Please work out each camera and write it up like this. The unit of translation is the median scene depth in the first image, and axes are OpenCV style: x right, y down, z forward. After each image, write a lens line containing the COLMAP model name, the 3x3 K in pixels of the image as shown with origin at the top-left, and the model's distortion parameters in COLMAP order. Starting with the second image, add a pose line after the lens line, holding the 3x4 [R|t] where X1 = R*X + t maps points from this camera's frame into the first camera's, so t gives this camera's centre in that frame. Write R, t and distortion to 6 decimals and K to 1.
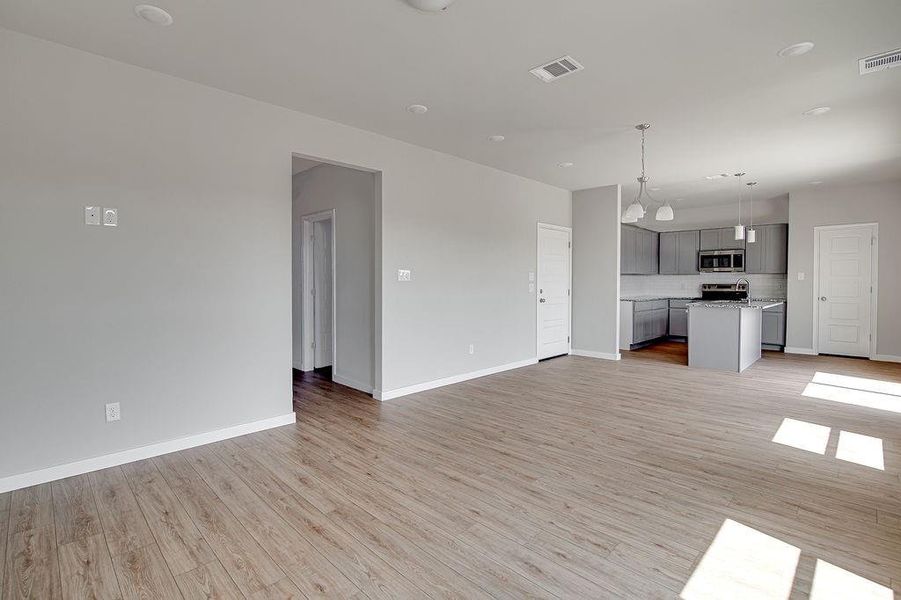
lens RADIAL K [[426.6, 0, 427.4], [0, 426.6, 289.2], [0, 0, 1]] dist [-0.021104, 0.001349]
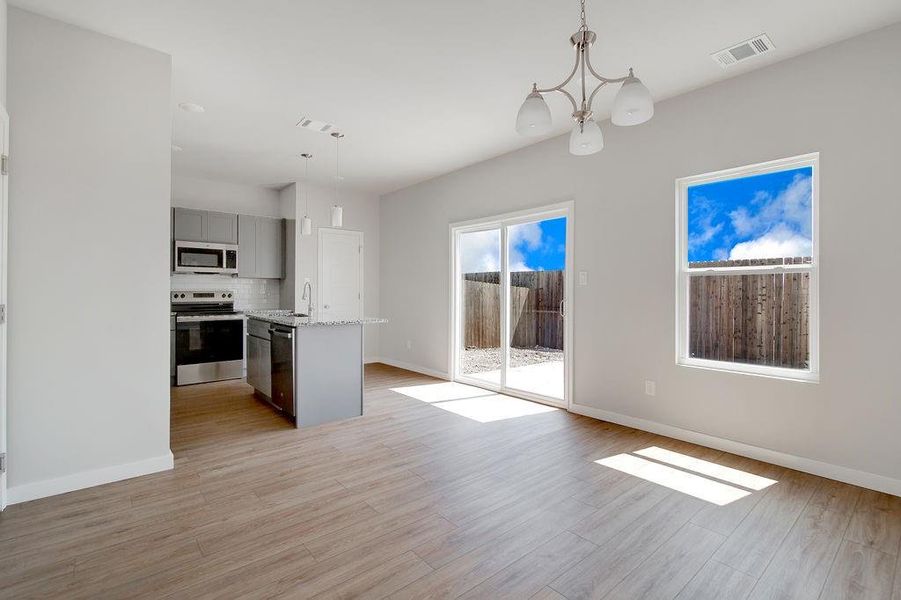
lens RADIAL K [[415.3, 0, 454.2], [0, 415.3, 291.9], [0, 0, 1]] dist [-0.002244, -0.000482]
pose [[0.053670, 0.003993, 0.998551, 0.049455], [0.016922, 0.999845, -0.004907, -0.001243], [-0.998415, 0.017161, 0.053594, 0.707565]]
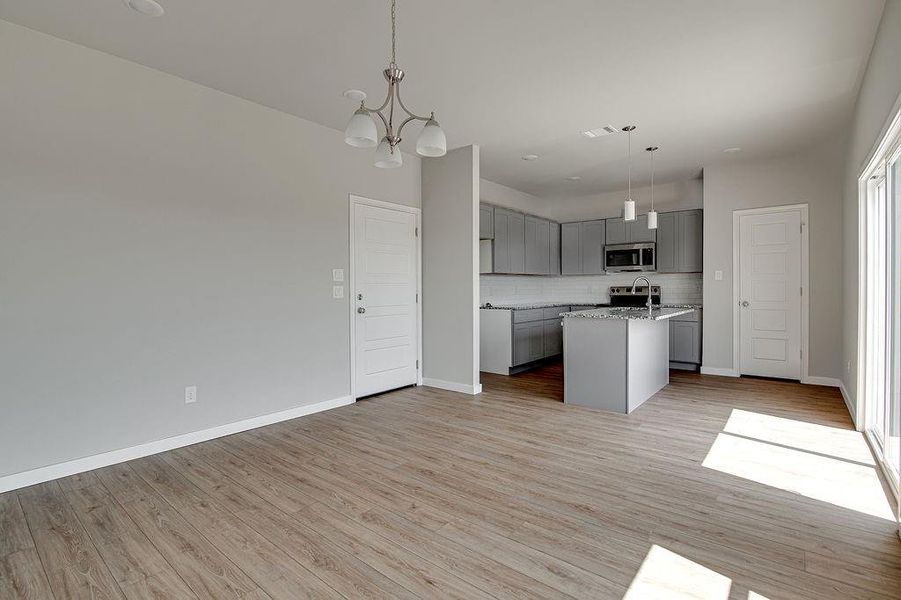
lens RADIAL K [[427.5, 0, 446.1], [0, 427.5, 291.9], [0, 0, 1]] dist [-0.021512, -0.000088]
pose [[0.992967, -0.006349, 0.118219, 0.323804], [0.007790, 0.999901, -0.011724, 0.006119], [-0.118133, 0.012563, 0.992918, 0.307533]]
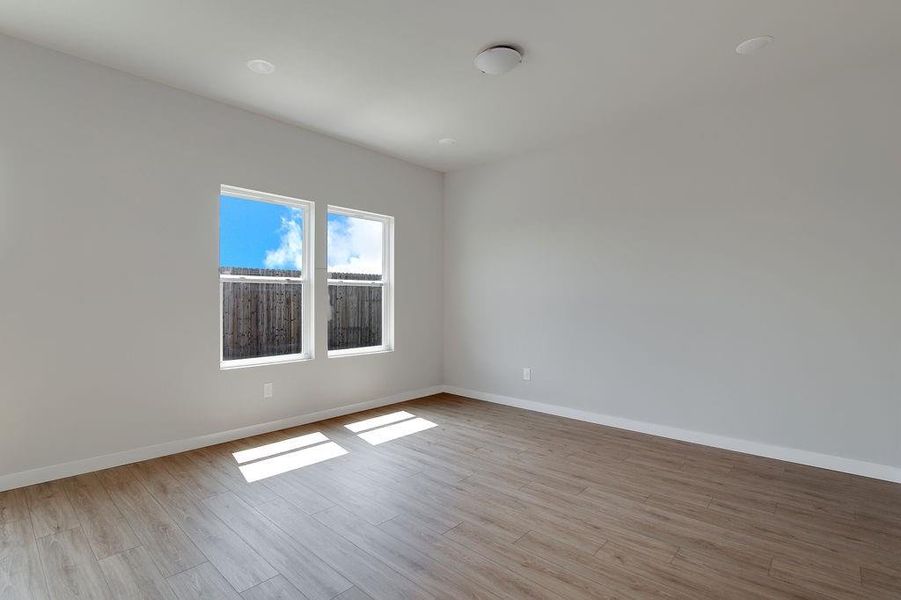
lens RADIAL K [[432.9, 0, 407.9], [0, 432.9, 313.8], [0, 0, 1]] dist [-0.017985, 0.000429]
pose [[-0.999659, -0.000038, -0.026119, 0.100062], [-0.001499, 0.998435, 0.055904, -0.002517], [0.026076, 0.055924, -0.998094, 0.755692]]
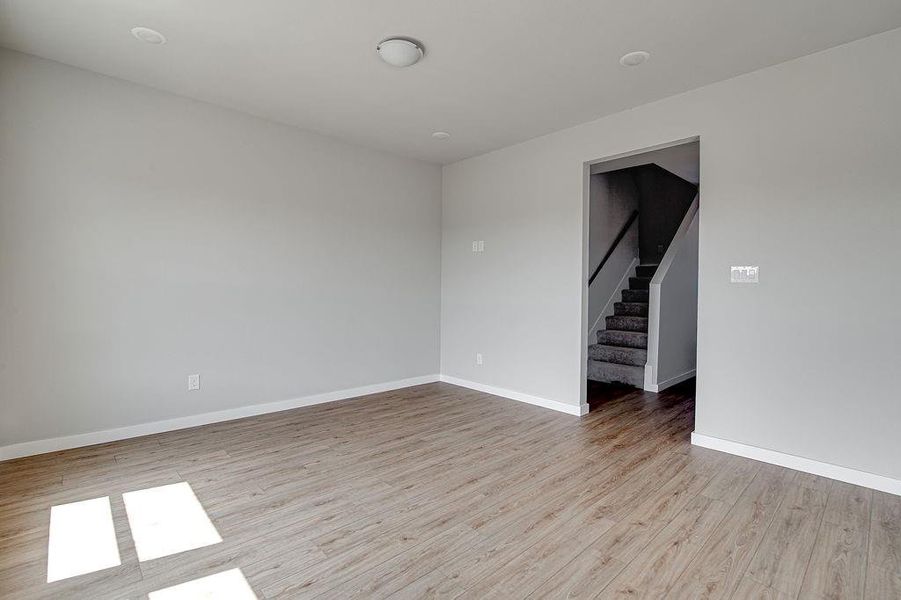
lens RADIAL K [[413.7, 0, 450.5], [0, 413.7, 300.0], [0, 0, 1]] dist [-0.023181, 0.000490]
pose [[-0.011836, 0.028582, -0.999521, 0.414330], [-0.031974, 0.999069, 0.028947, 0.002332], [0.999419, 0.032301, -0.010911, 0.392632]]
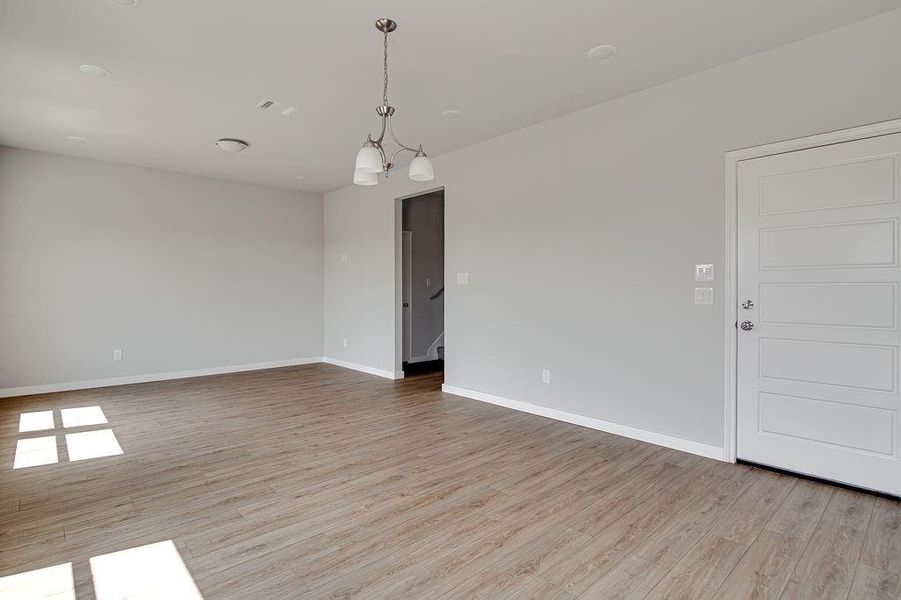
lens RADIAL K [[453.7, 0, 449.3], [0, 453.7, 297.4], [0, 0, 1]] dist [-0.013005, -0.001187]
pose [[-0.020433, 0.017508, -0.999638, 0.734591], [-0.022303, 0.999590, 0.017963, -0.003724], [0.999542, 0.022662, -0.020034, 0.705796]]
